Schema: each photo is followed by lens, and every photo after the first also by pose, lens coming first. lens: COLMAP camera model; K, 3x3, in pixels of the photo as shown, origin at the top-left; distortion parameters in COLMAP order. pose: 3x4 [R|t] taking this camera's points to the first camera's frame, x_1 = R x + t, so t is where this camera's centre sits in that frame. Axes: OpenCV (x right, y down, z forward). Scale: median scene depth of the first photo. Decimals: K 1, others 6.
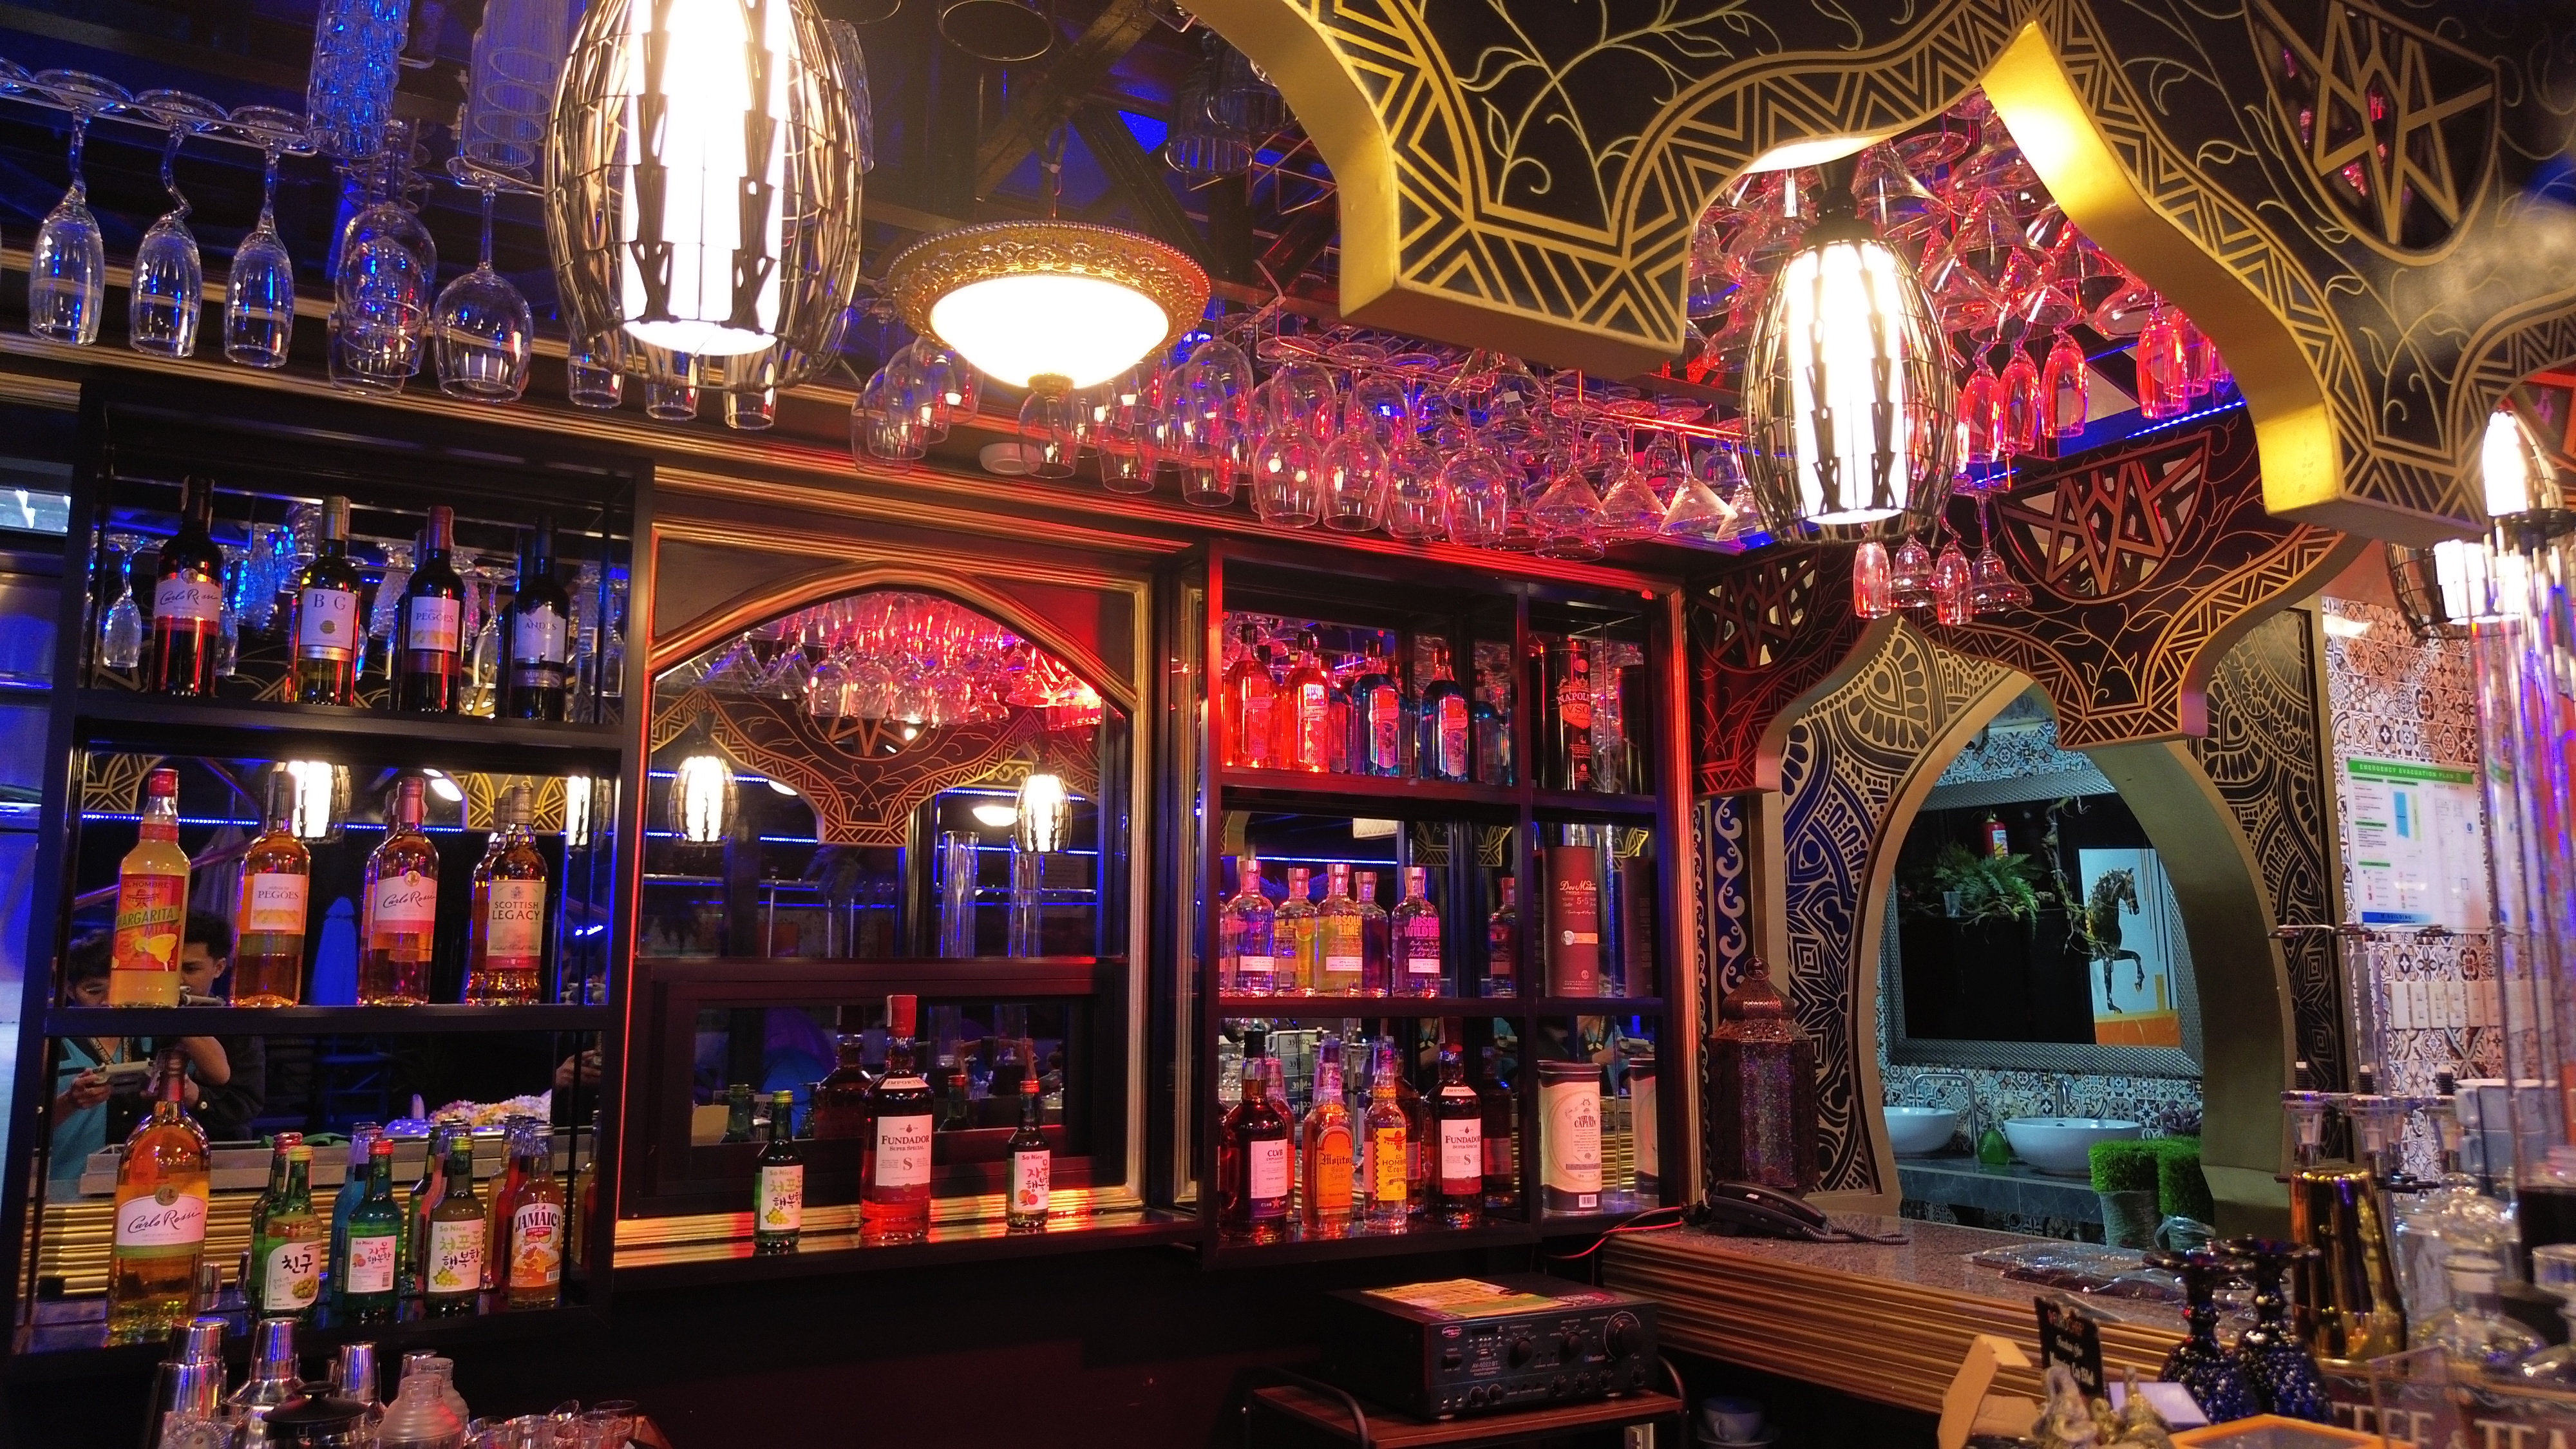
lens RADIAL K [[1822.0, 0, 1288.0], [0, 1822.0, 724.5], [0, 0, 1]] dist [0.065460, -0.072067]
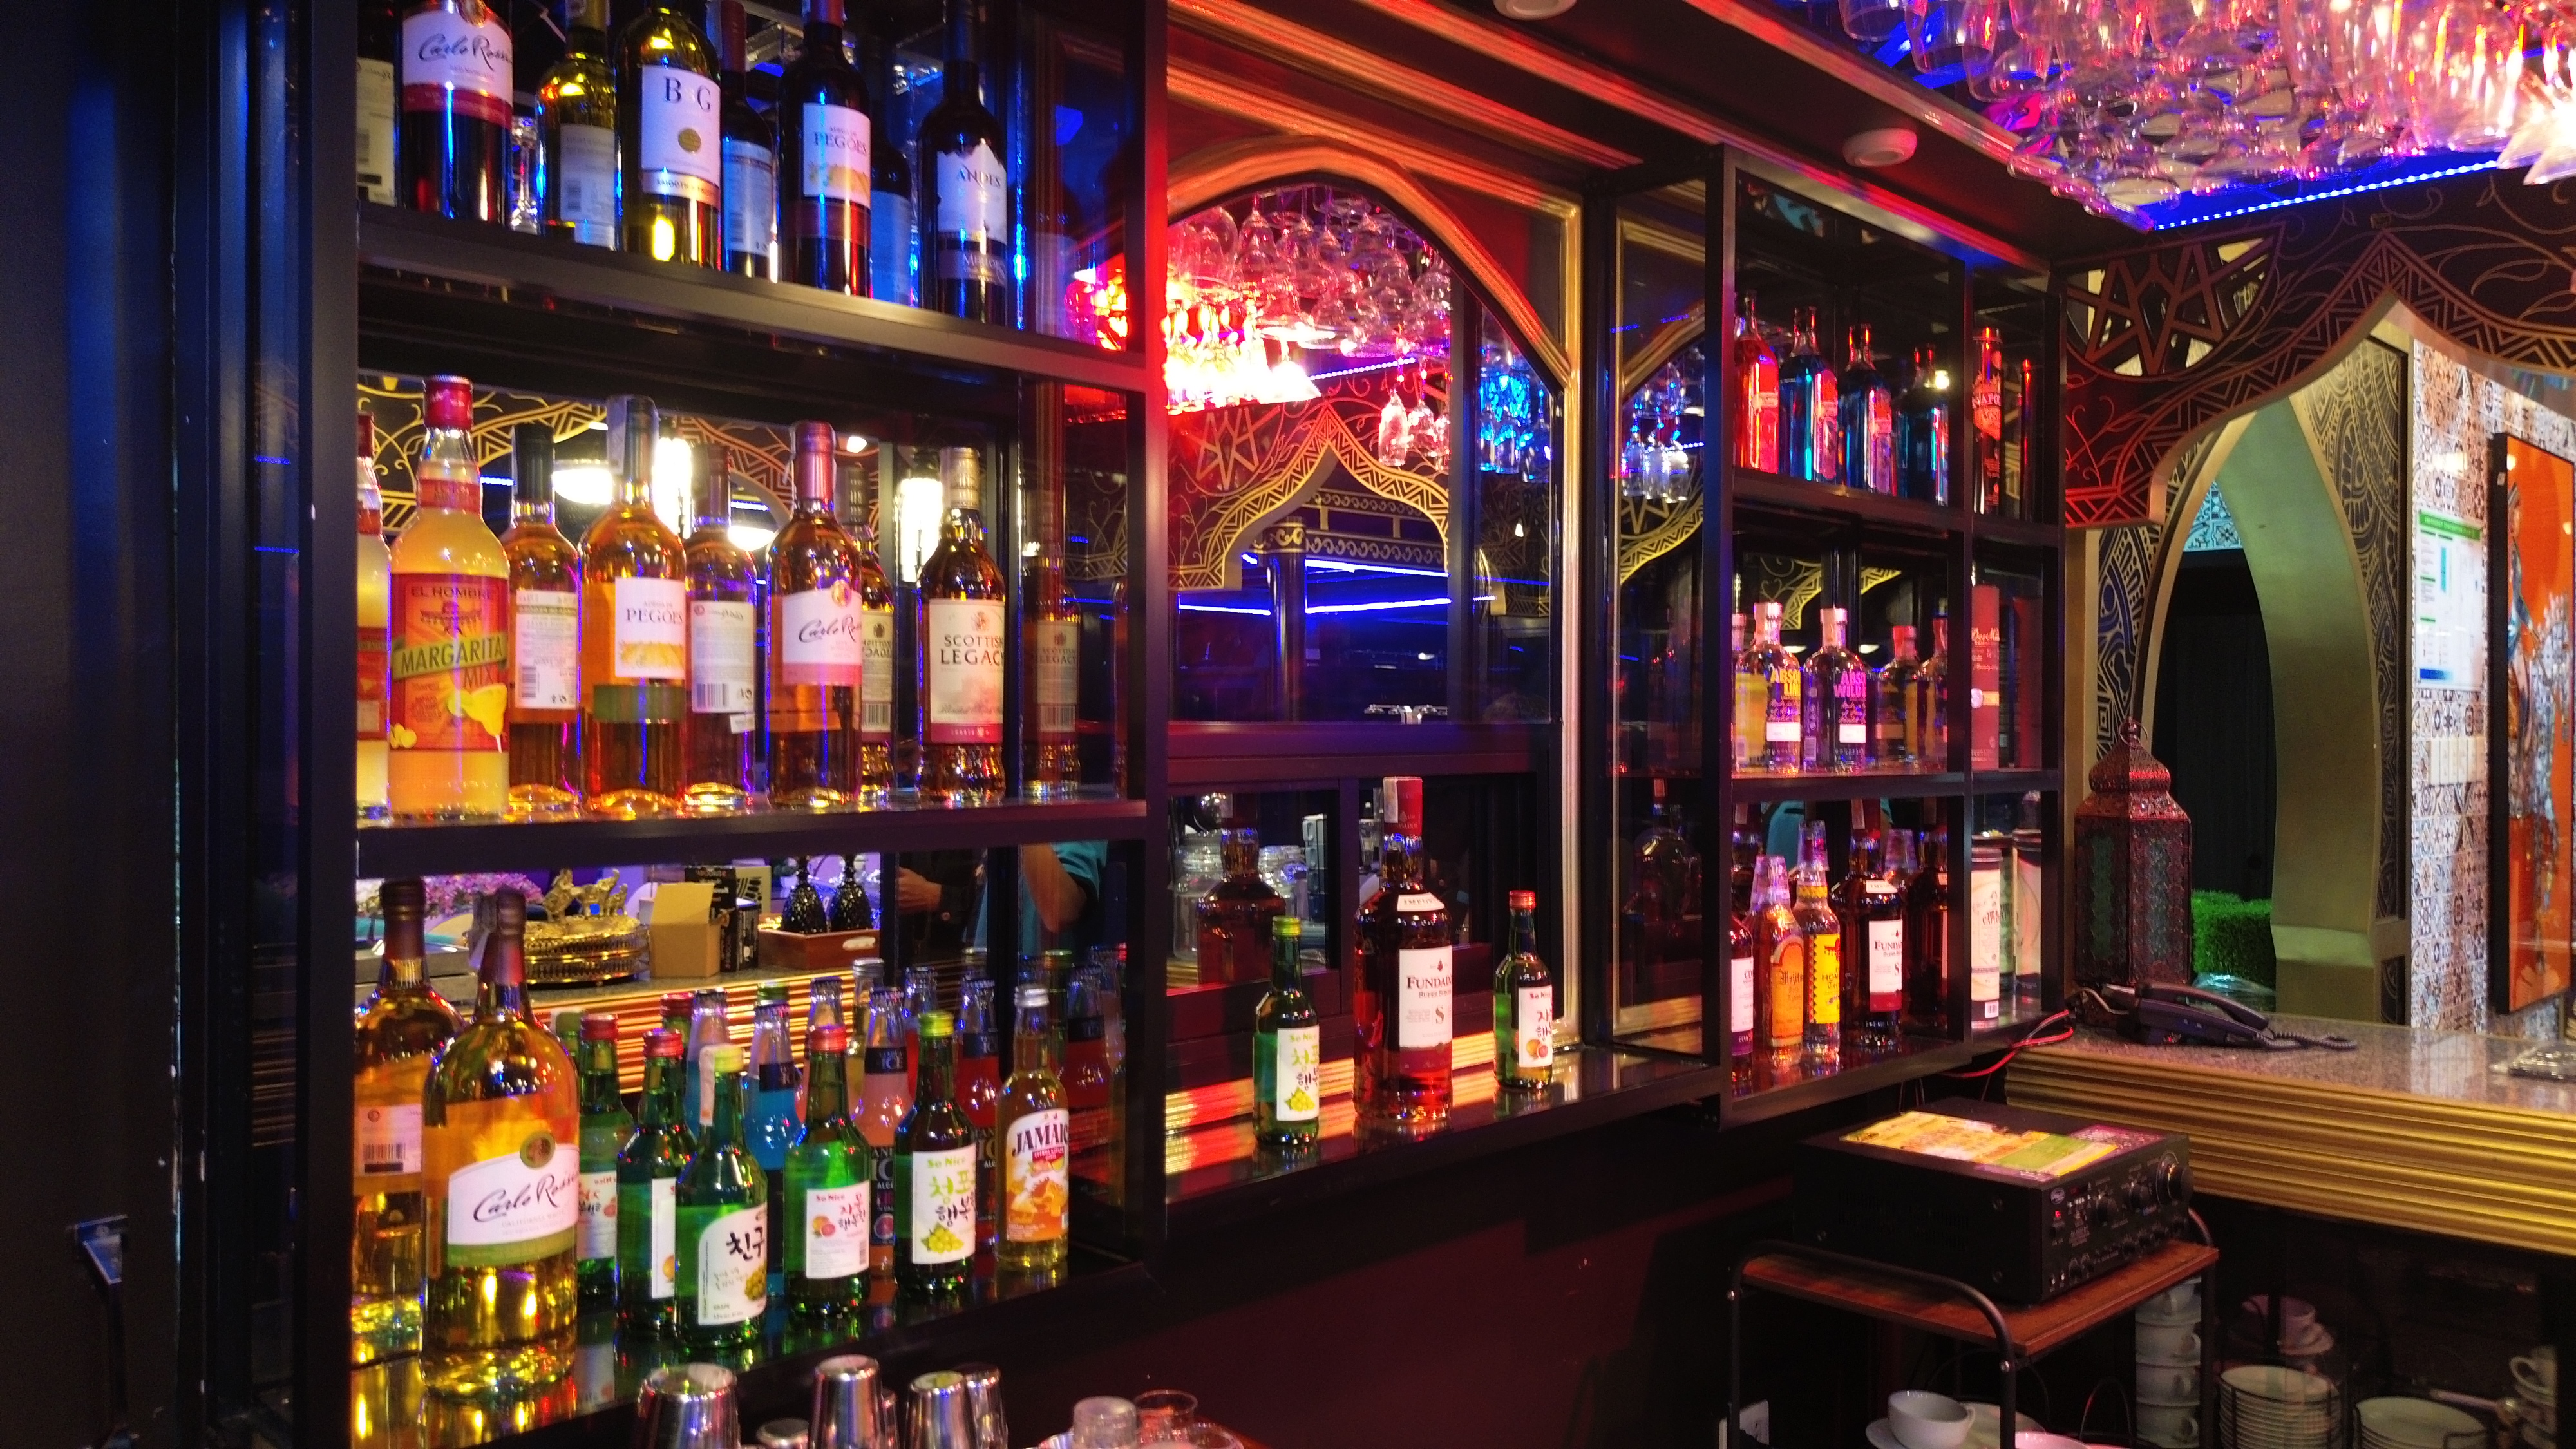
lens RADIAL K [[1837.6, 0, 1288.0], [0, 1837.6, 724.5], [0, 0, 1]] dist [0.058409, -0.047903]
pose [[0.966545, 0.003393, 0.256475, -0.419081], [-0.039576, 0.989911, 0.136049, 0.033397], [-0.253426, -0.141648, 0.956928, 0.334931]]
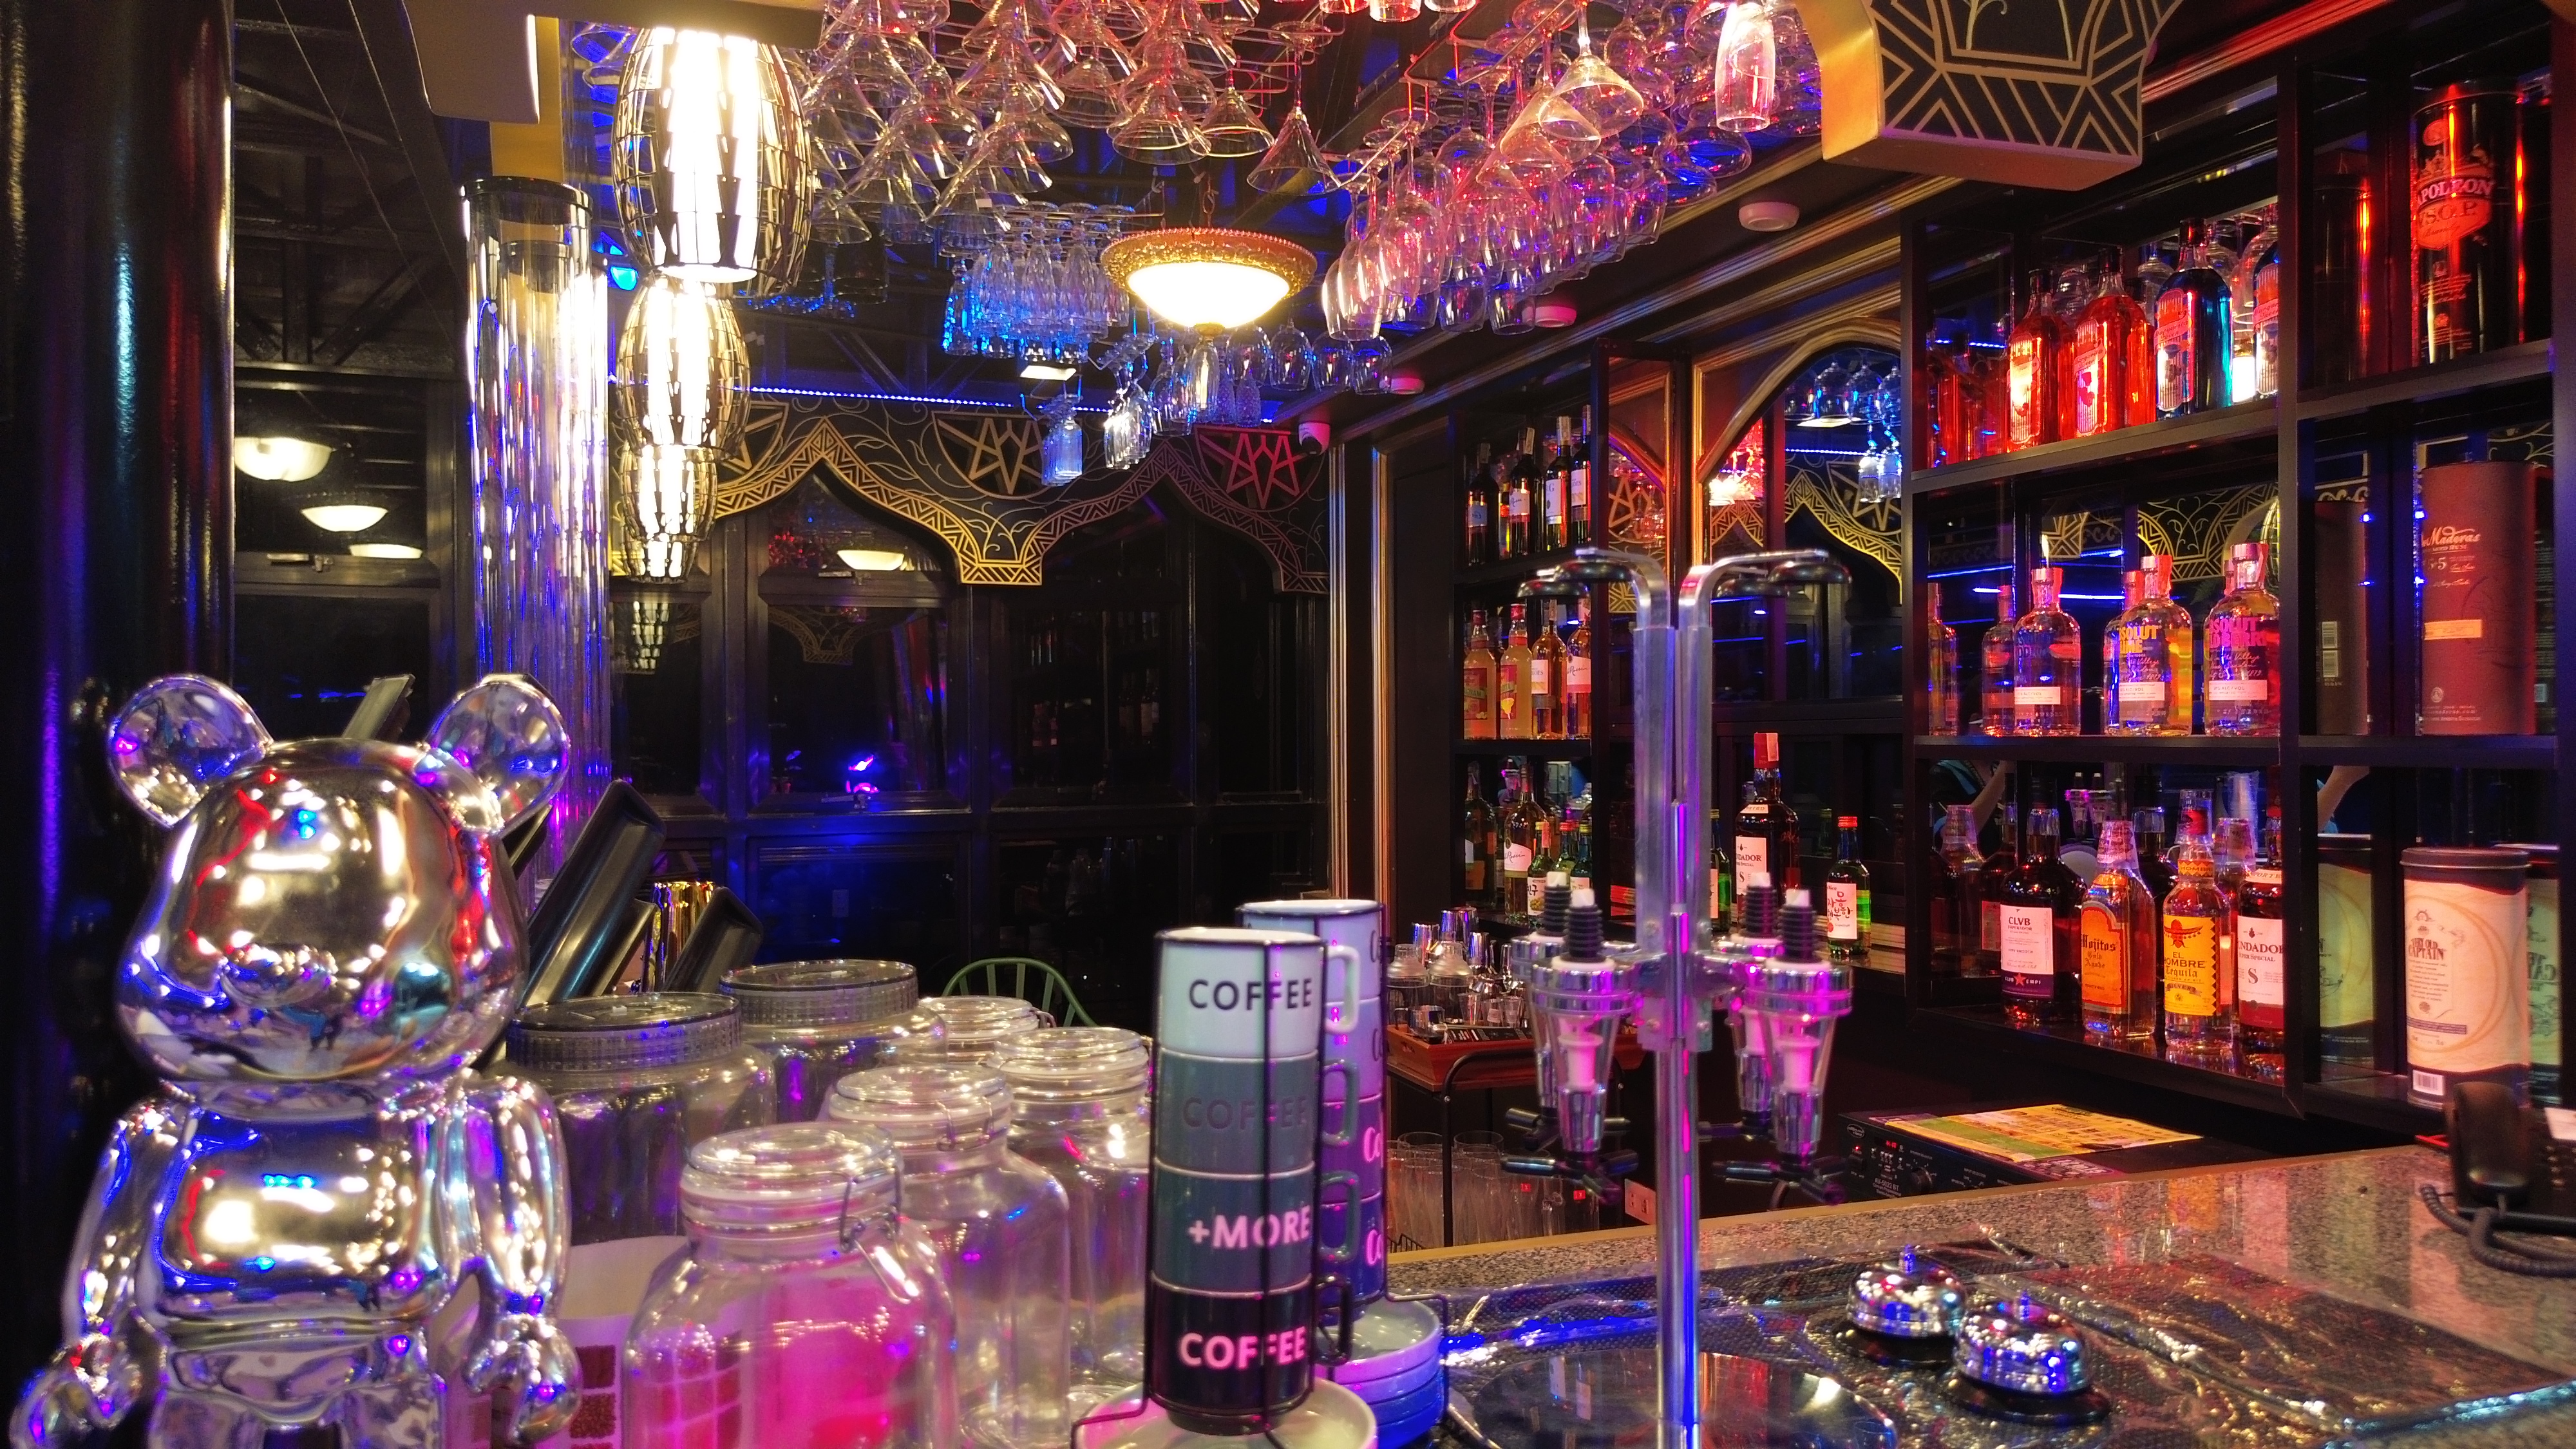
lens RADIAL K [[1837.6, 0, 1288.0], [0, 1837.6, 724.5], [0, 0, 1]] dist [0.058409, -0.047903]
pose [[-0.163876, -0.010177, -0.986429, 0.926272], [0.144056, 0.988981, -0.034135, 0.134257], [0.975906, -0.147695, -0.160604, 0.871304]]
